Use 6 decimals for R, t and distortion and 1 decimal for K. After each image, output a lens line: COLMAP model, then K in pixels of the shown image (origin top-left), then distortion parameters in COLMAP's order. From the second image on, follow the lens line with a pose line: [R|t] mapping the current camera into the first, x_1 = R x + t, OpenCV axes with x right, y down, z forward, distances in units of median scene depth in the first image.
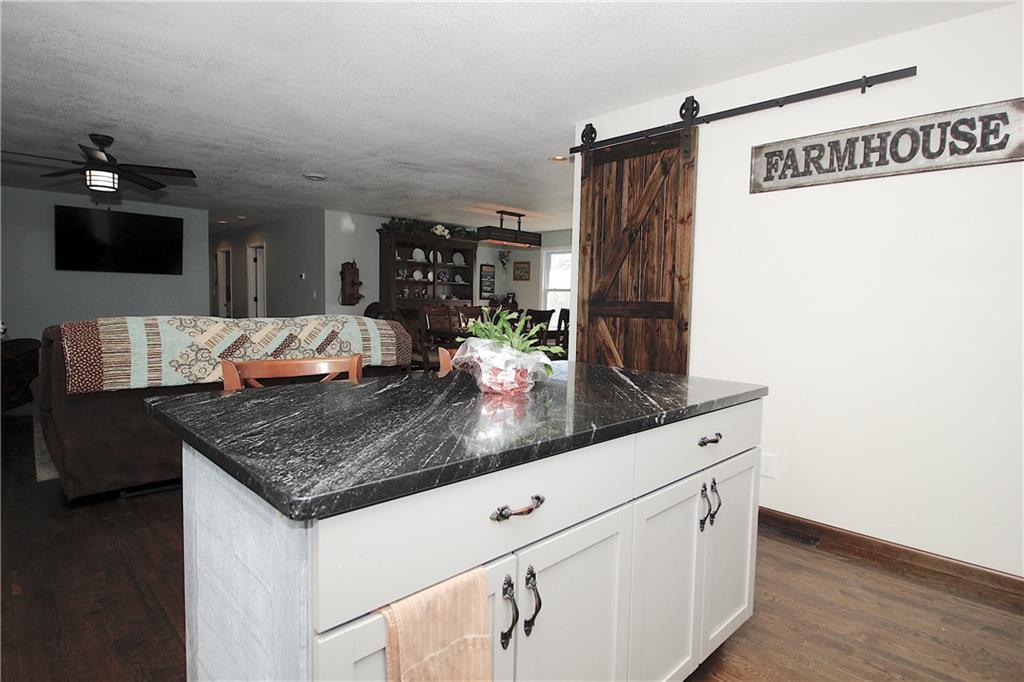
lens RADIAL K [[540.2, 0, 523.7], [0, 540.2, 337.6], [0, 0, 1]] dist [0.006058, -0.014803]
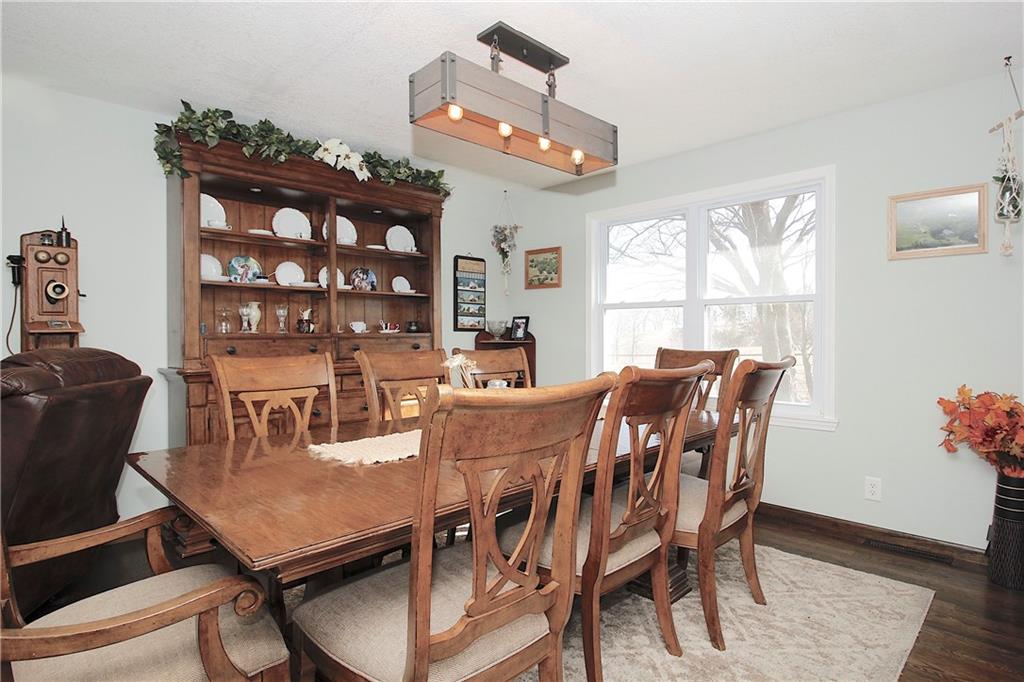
lens RADIAL K [[540.2, 0, 523.7], [0, 540.2, 337.6], [0, 0, 1]] dist [0.006058, -0.014803]
pose [[0.999693, -0.024755, -0.000403, -0.022673], [0.024685, 0.997839, -0.060899, -0.037411], [0.001910, 0.060870, 0.998144, 0.564239]]
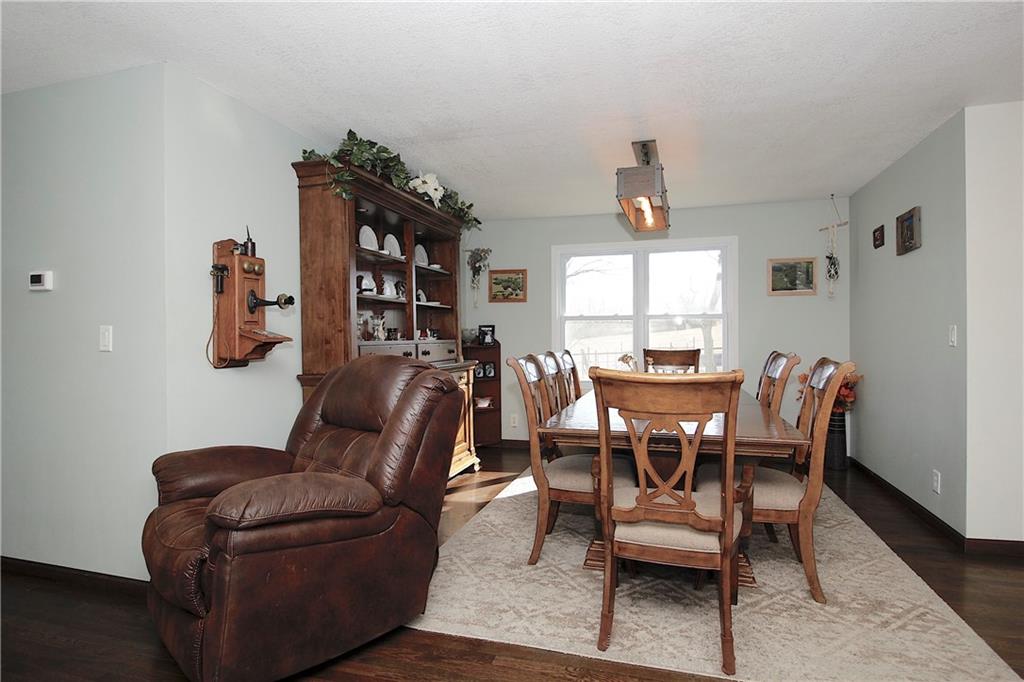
lens RADIAL K [[540.2, 0, 523.7], [0, 540.2, 337.6], [0, 0, 1]] dist [0.006058, -0.014803]
pose [[0.872719, -0.029487, 0.487331, -0.279632], [0.059958, 0.997092, -0.047042, -0.043259], [-0.484527, 0.070274, 0.871949, 0.524723]]
